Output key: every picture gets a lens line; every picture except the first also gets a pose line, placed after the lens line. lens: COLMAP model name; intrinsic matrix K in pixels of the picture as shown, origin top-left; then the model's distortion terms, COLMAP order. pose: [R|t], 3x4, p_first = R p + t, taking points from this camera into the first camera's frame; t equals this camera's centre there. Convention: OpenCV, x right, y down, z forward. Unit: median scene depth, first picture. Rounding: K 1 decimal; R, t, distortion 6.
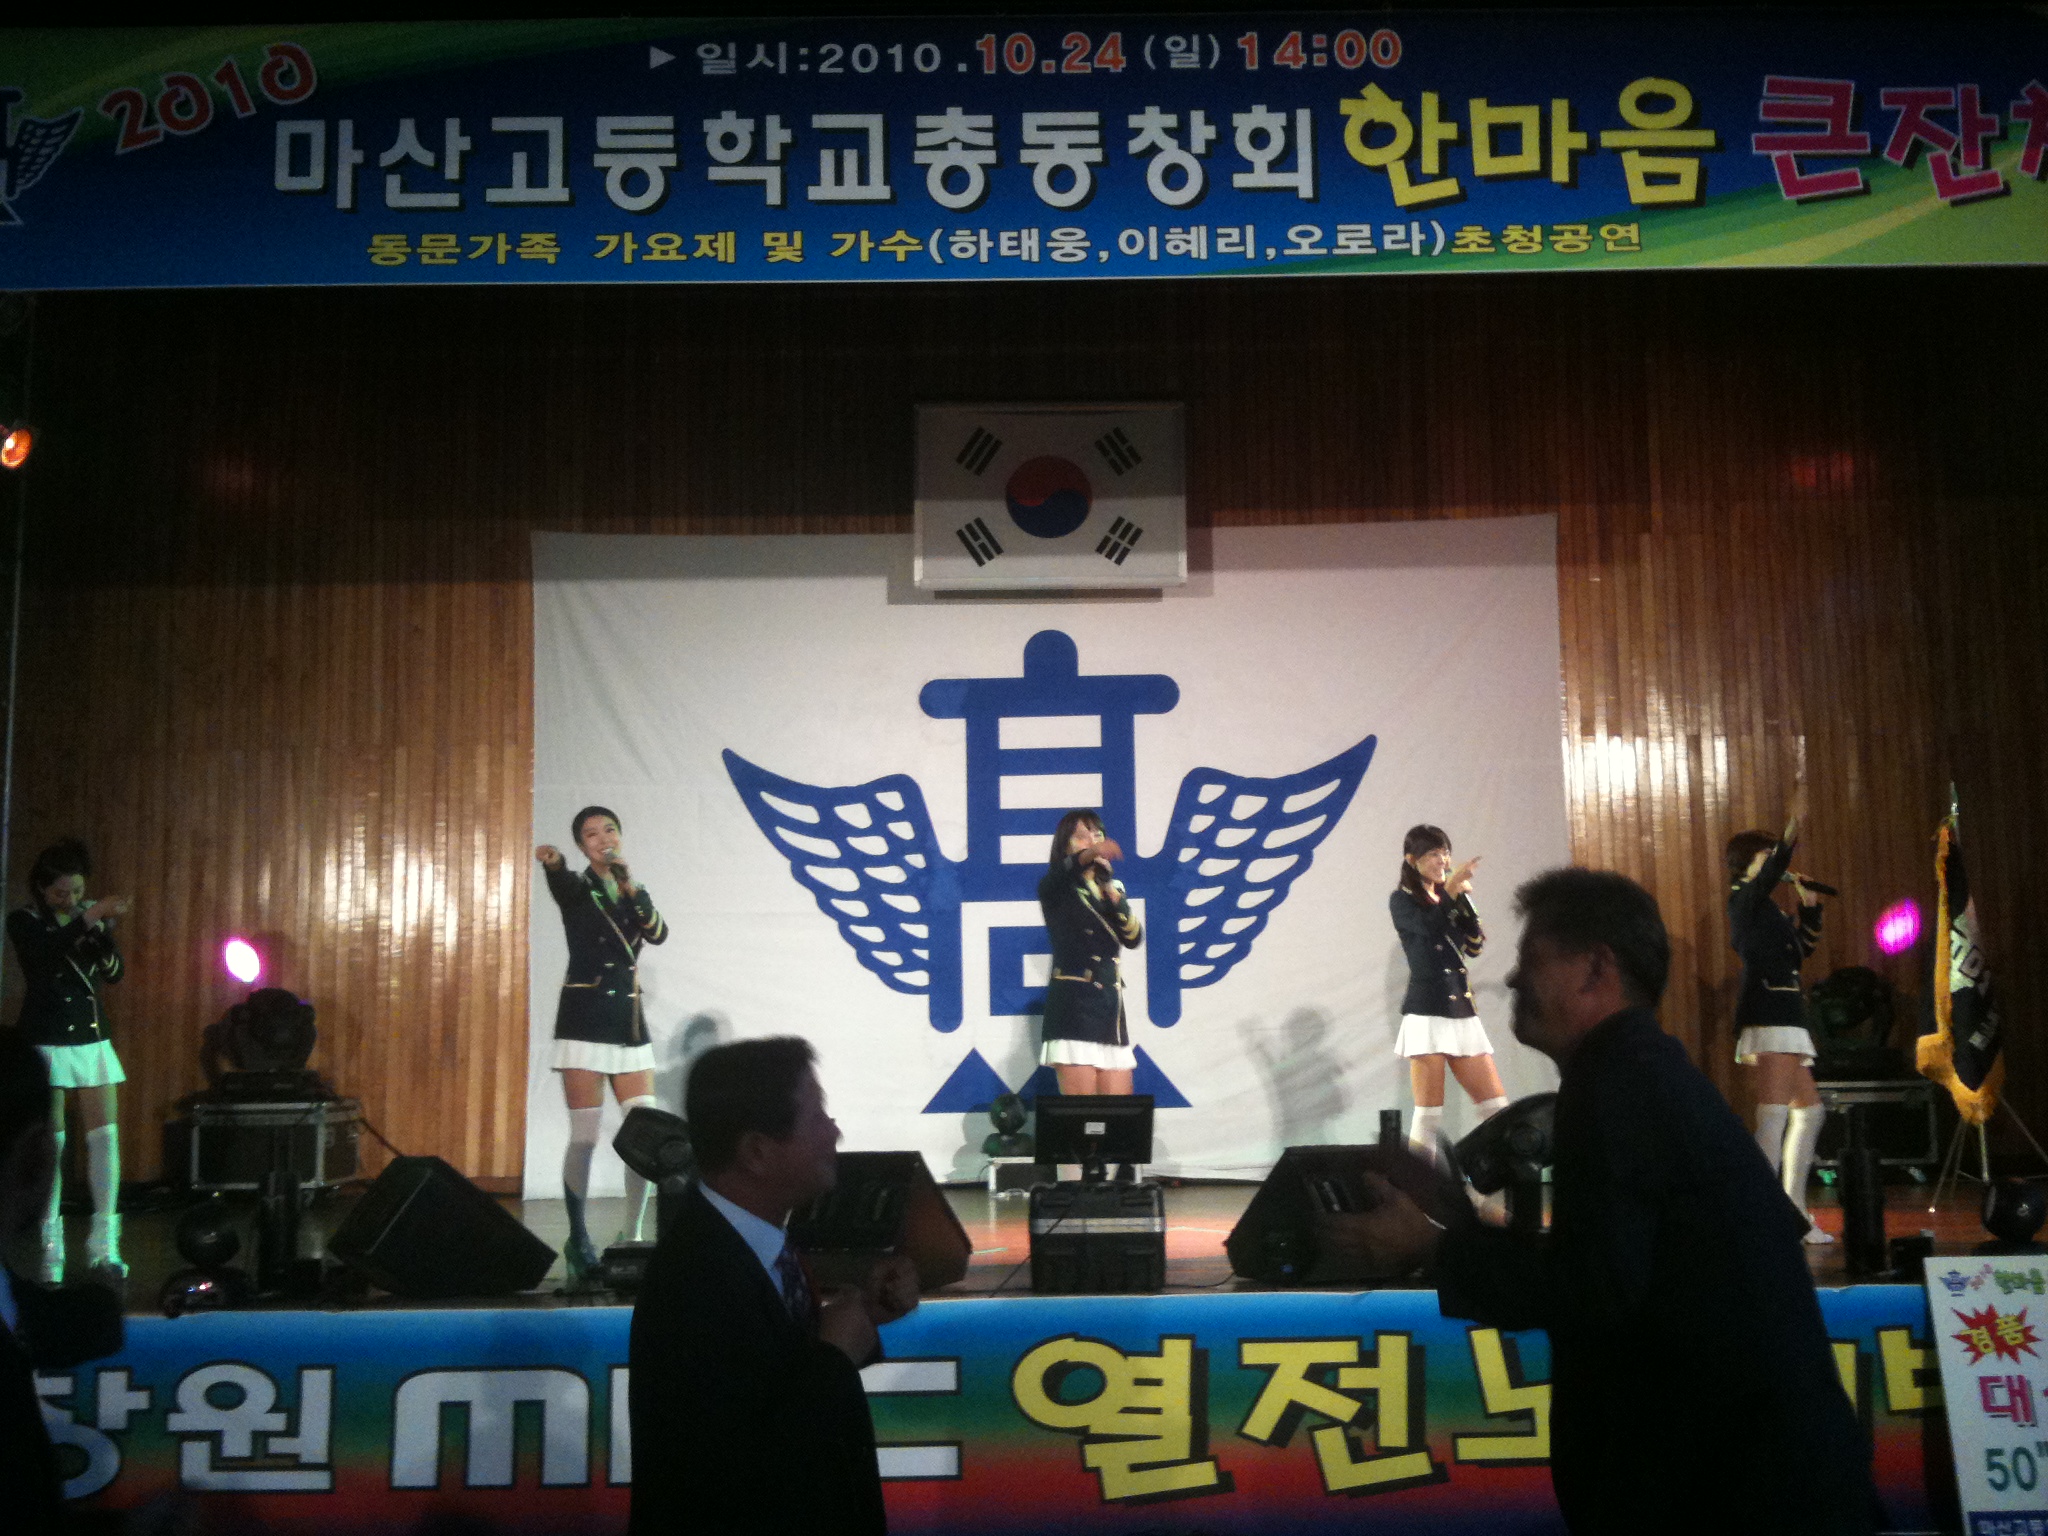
lens RADIAL K [[2123.0, 0, 1048.0], [0, 2123.0, 833.5], [0, 0, 1]] dist [0.115687, -0.330468]
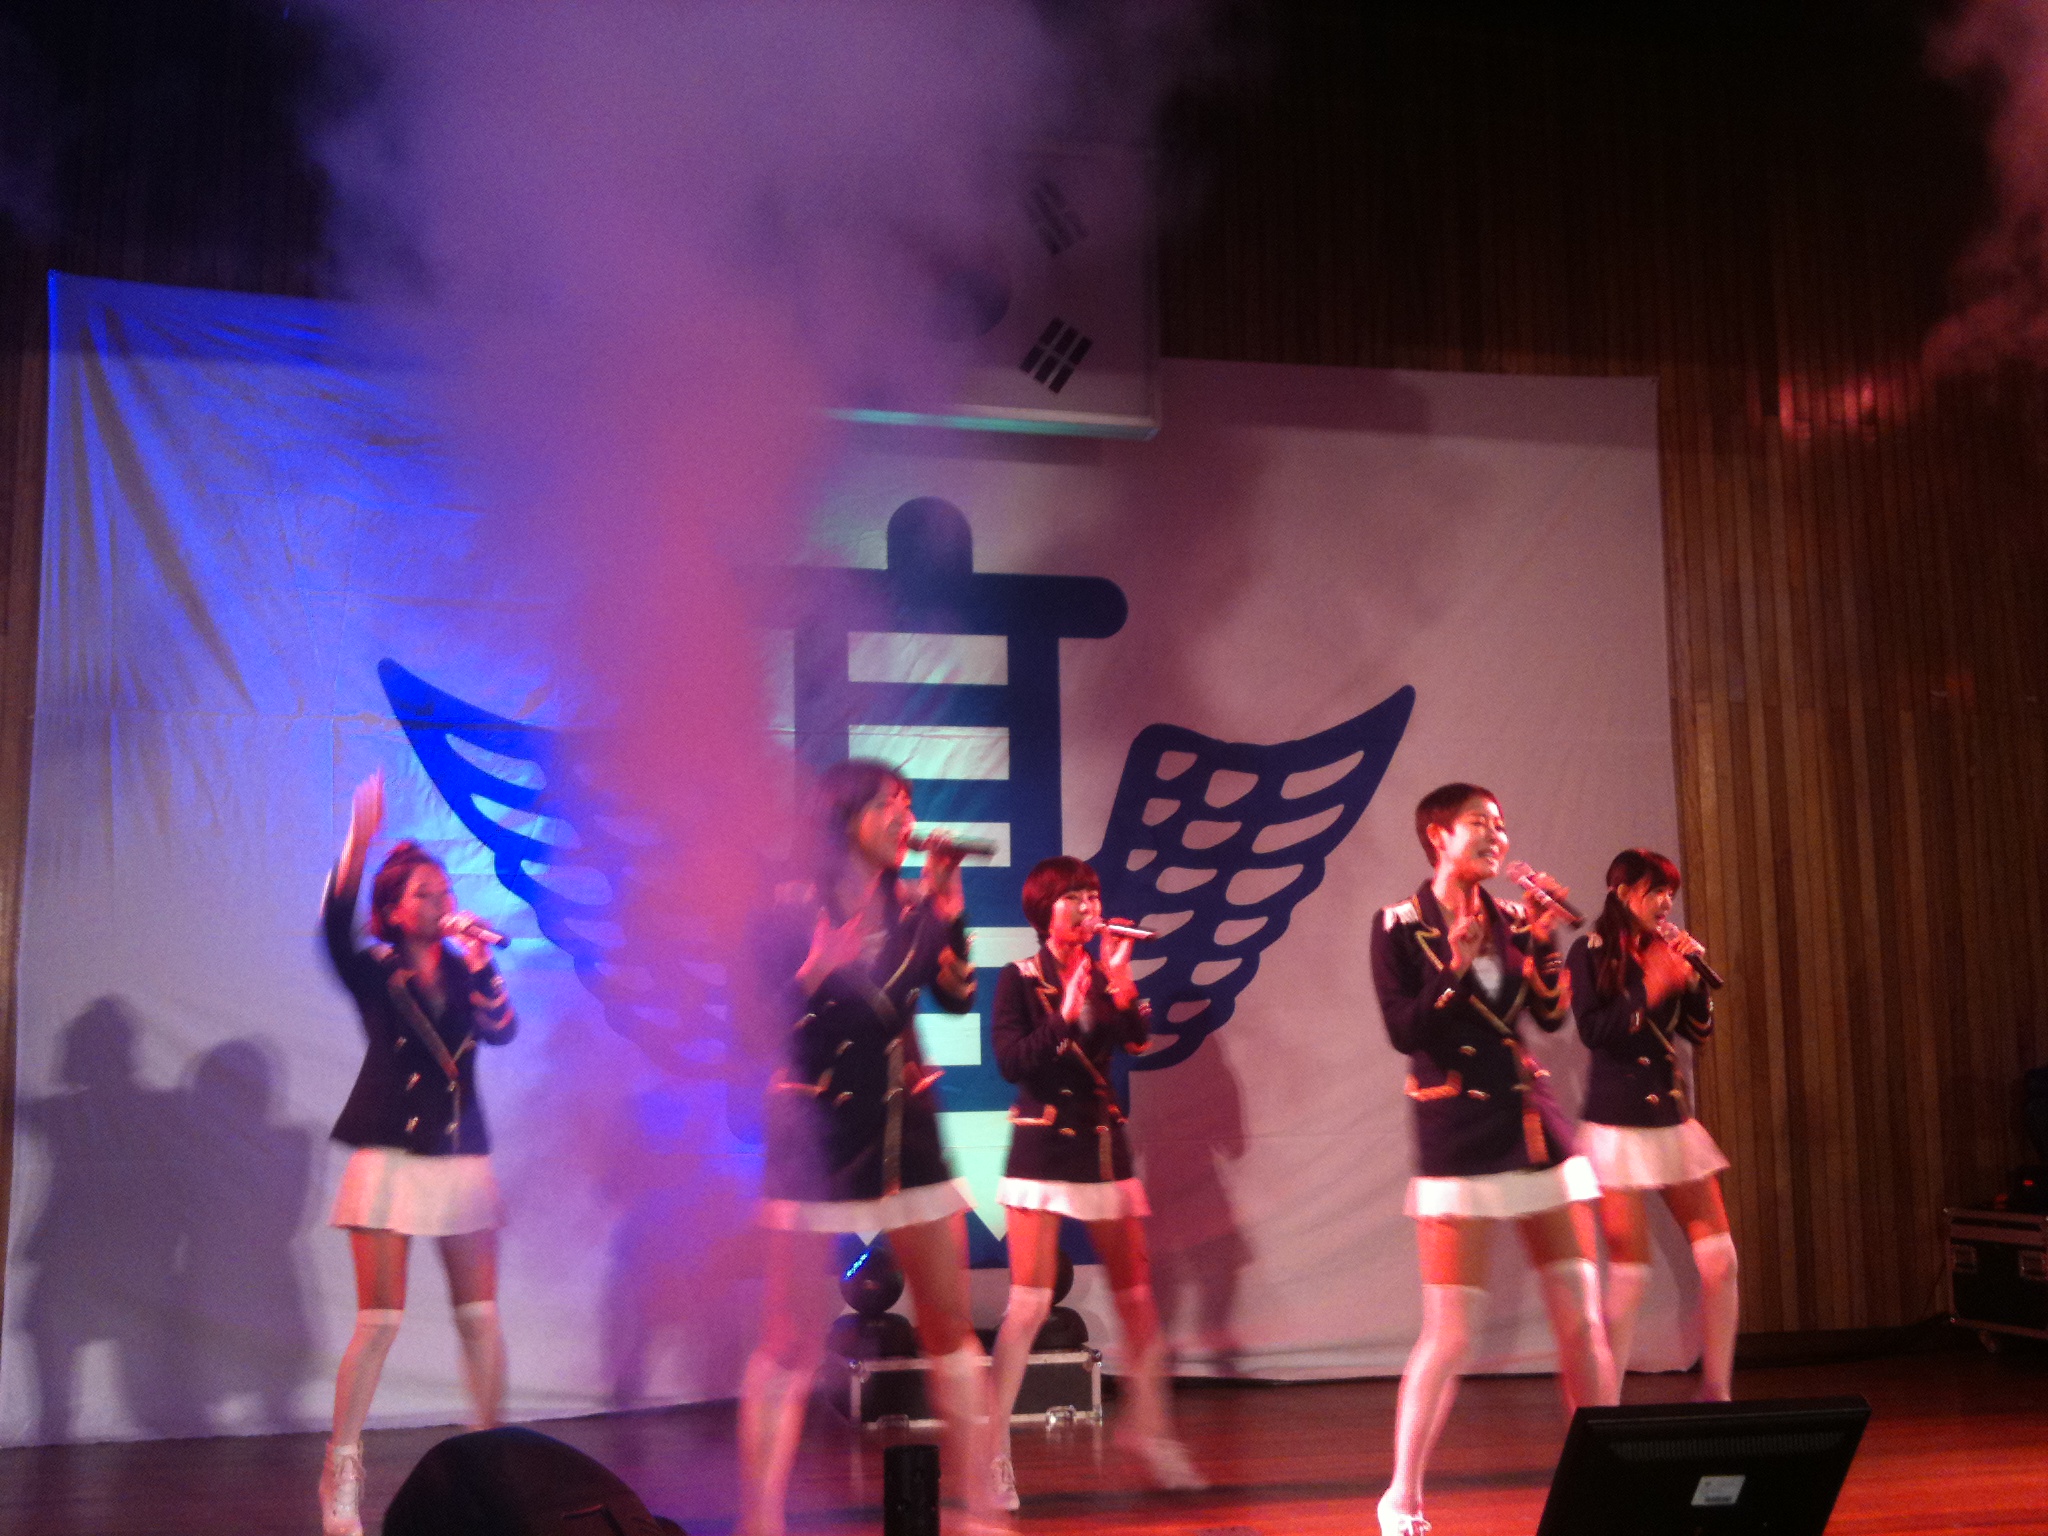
lens RADIAL K [[2110.4, 0, 1023.0], [0, 2110.4, 832.0], [0, 0, 1]] dist [0.124872, -0.387723]
pose [[0.978024, 0.028203, 0.206575, -0.100190], [-0.020195, 0.998964, -0.040773, 0.028506], [-0.207511, 0.035705, 0.977581, 0.393884]]
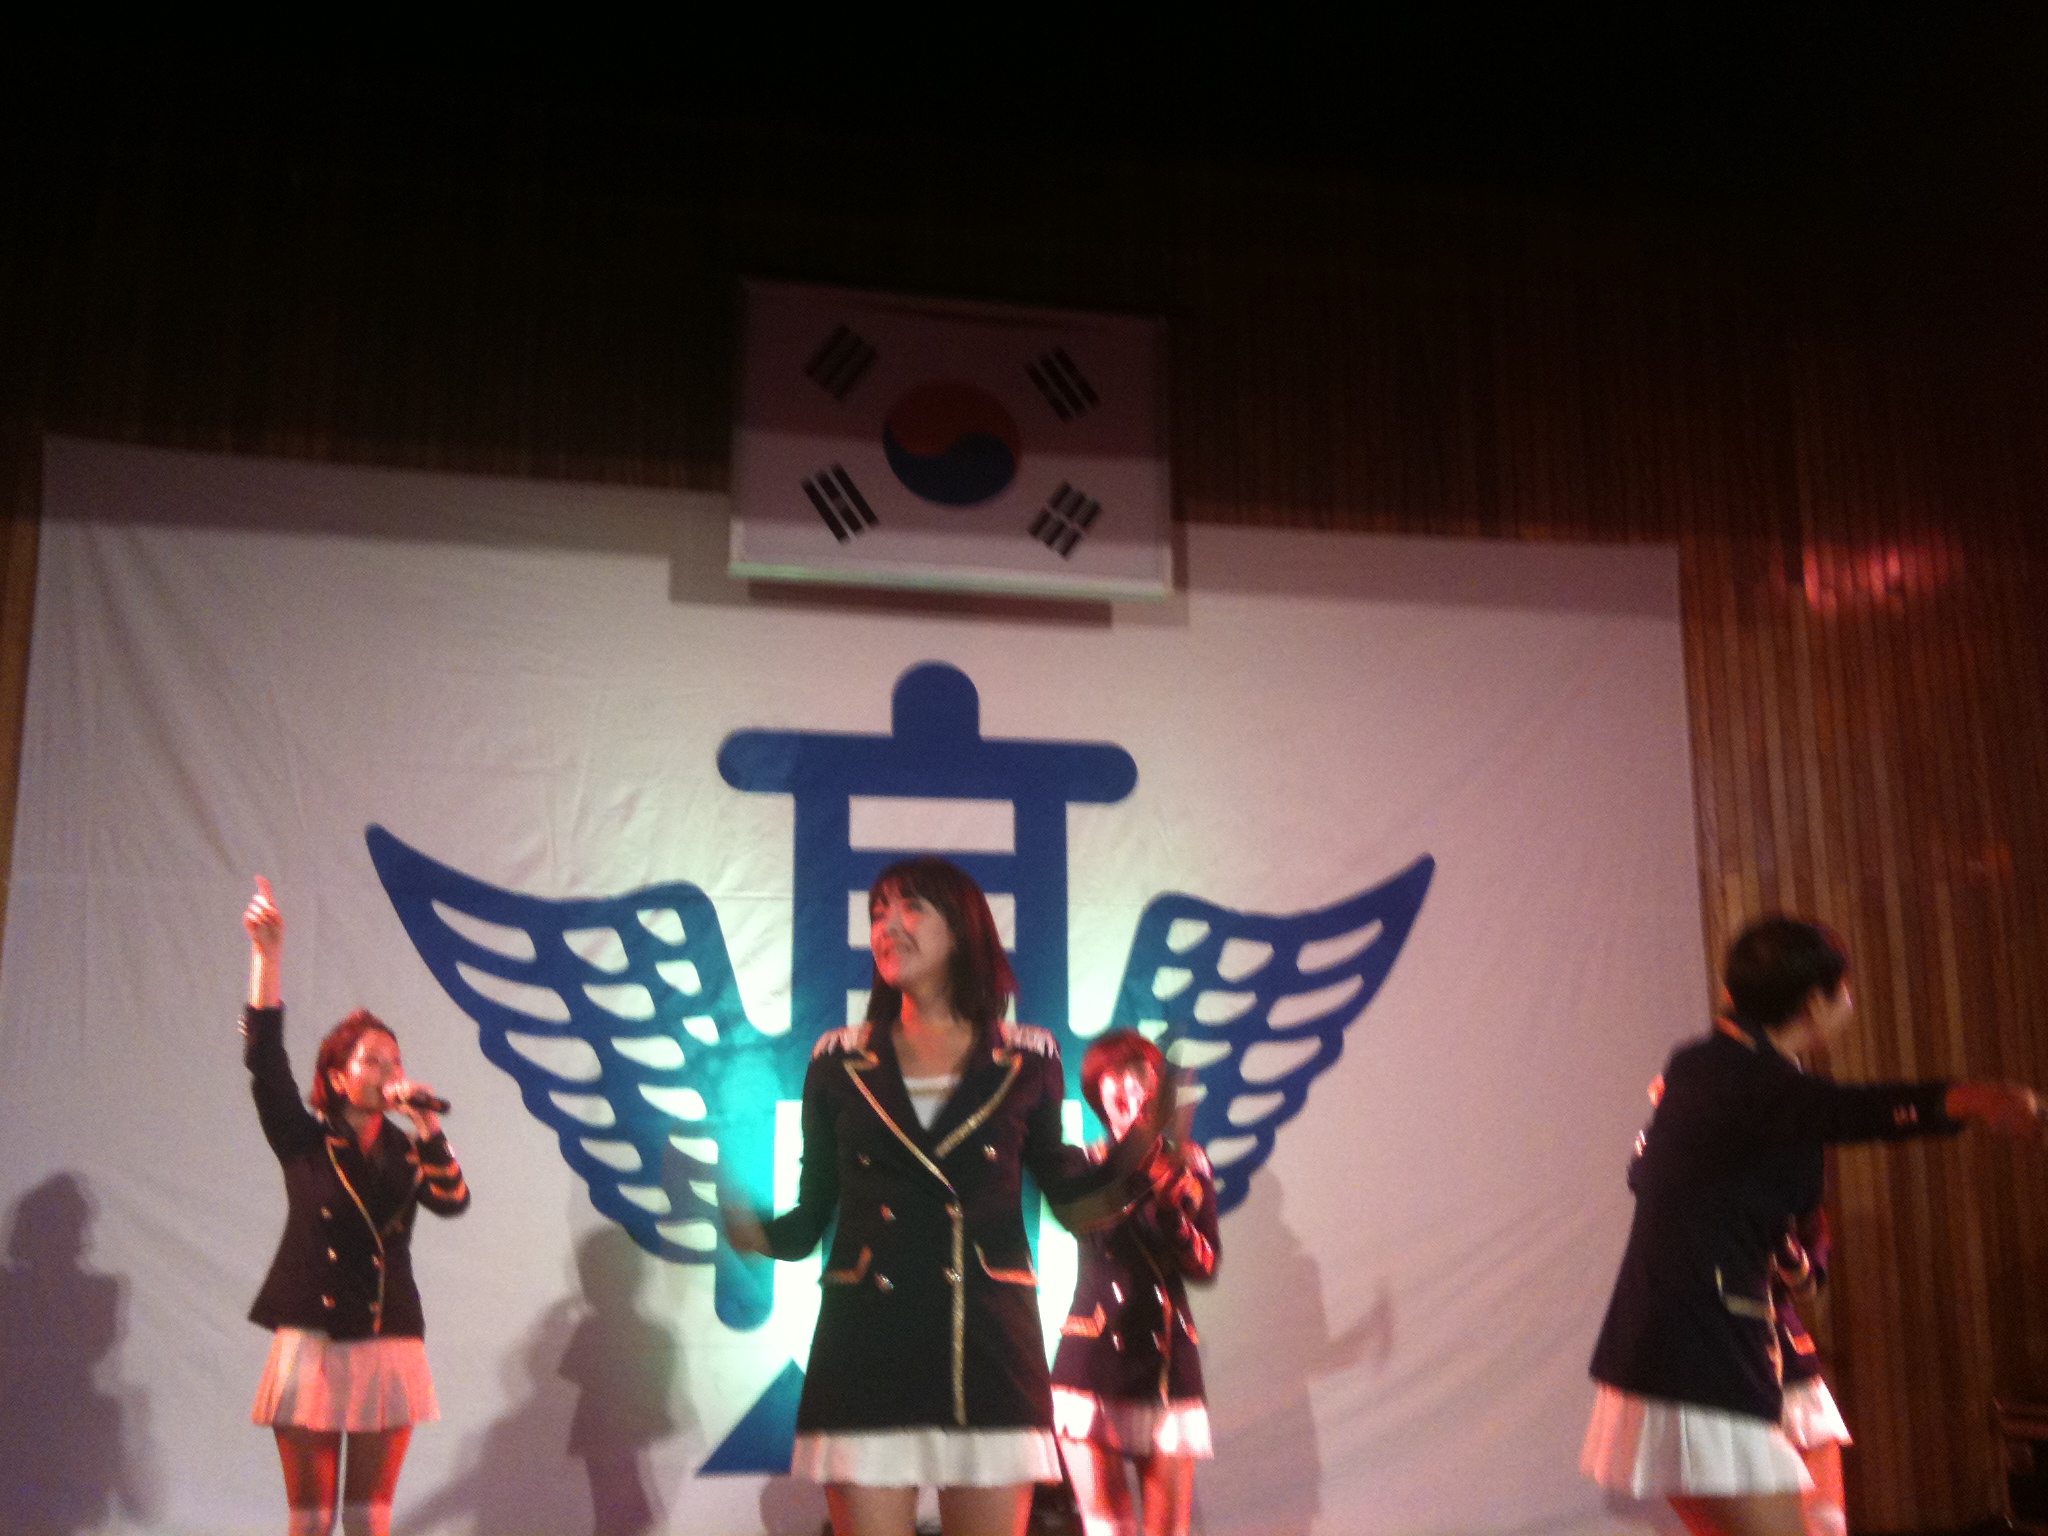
lens RADIAL K [[2027.8, 0, 1037.5], [0, 2027.8, 823.7], [0, 0, 1]] dist [0.112238, -0.314738]
pose [[0.981564, 0.048843, 0.184788, -0.078509], [-0.027066, 0.992575, -0.118586, 0.020537], [-0.189208, 0.111398, 0.975598, 0.431242]]
